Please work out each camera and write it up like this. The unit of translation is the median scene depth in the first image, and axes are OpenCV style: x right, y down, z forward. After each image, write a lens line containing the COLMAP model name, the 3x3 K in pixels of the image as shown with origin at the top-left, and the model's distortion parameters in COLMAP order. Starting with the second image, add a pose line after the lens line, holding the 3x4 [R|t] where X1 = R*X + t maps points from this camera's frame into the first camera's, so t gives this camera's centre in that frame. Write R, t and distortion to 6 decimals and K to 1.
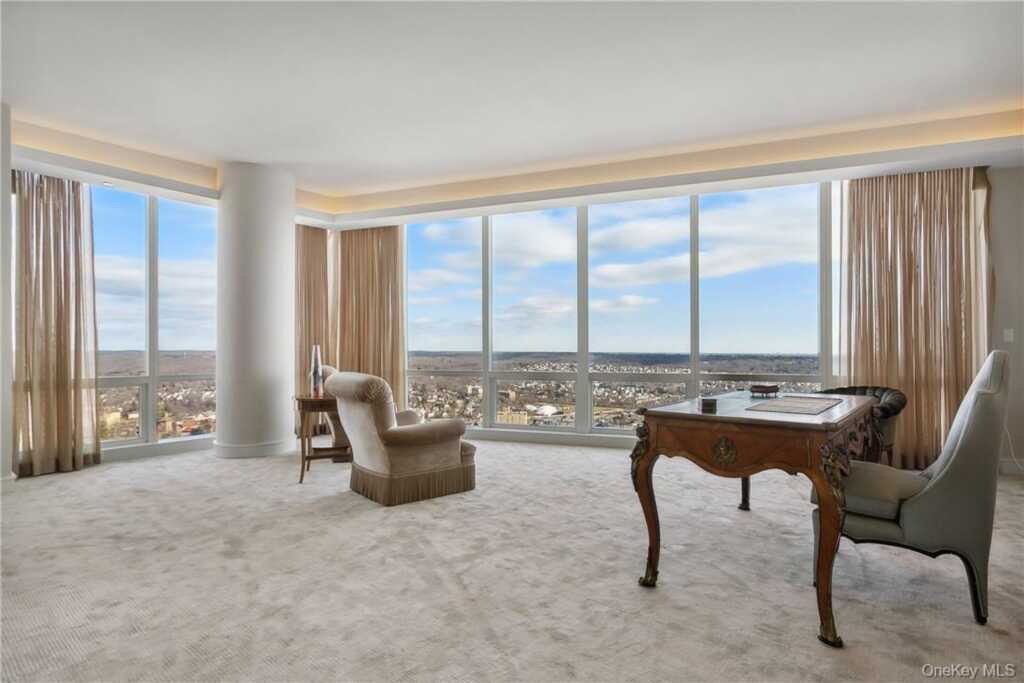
lens RADIAL K [[499.3, 0, 504.8], [0, 499.3, 346.1], [0, 0, 1]] dist [0.001955, 0.000816]
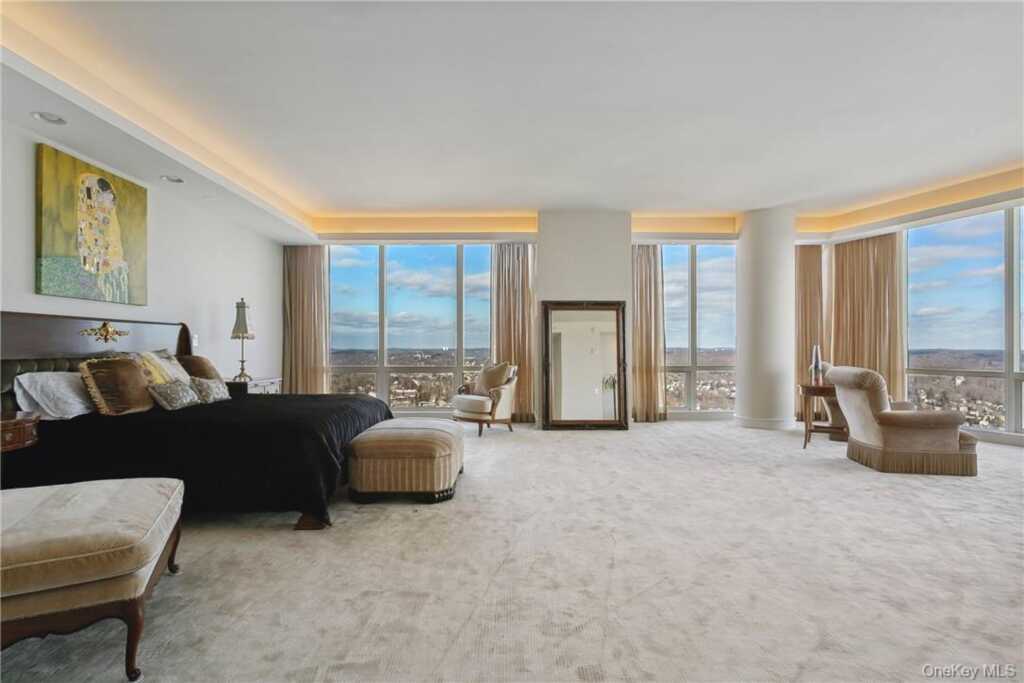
lens RADIAL K [[519.3, 0, 513.0], [0, 519.3, 349.8], [0, 0, 1]] dist [-0.001714, -0.000273]
pose [[0.653802, 0.003800, -0.756656, 0.122265], [0.005740, 0.999934, 0.009982, -0.007434], [0.756644, -0.010869, 0.653737, -0.462583]]
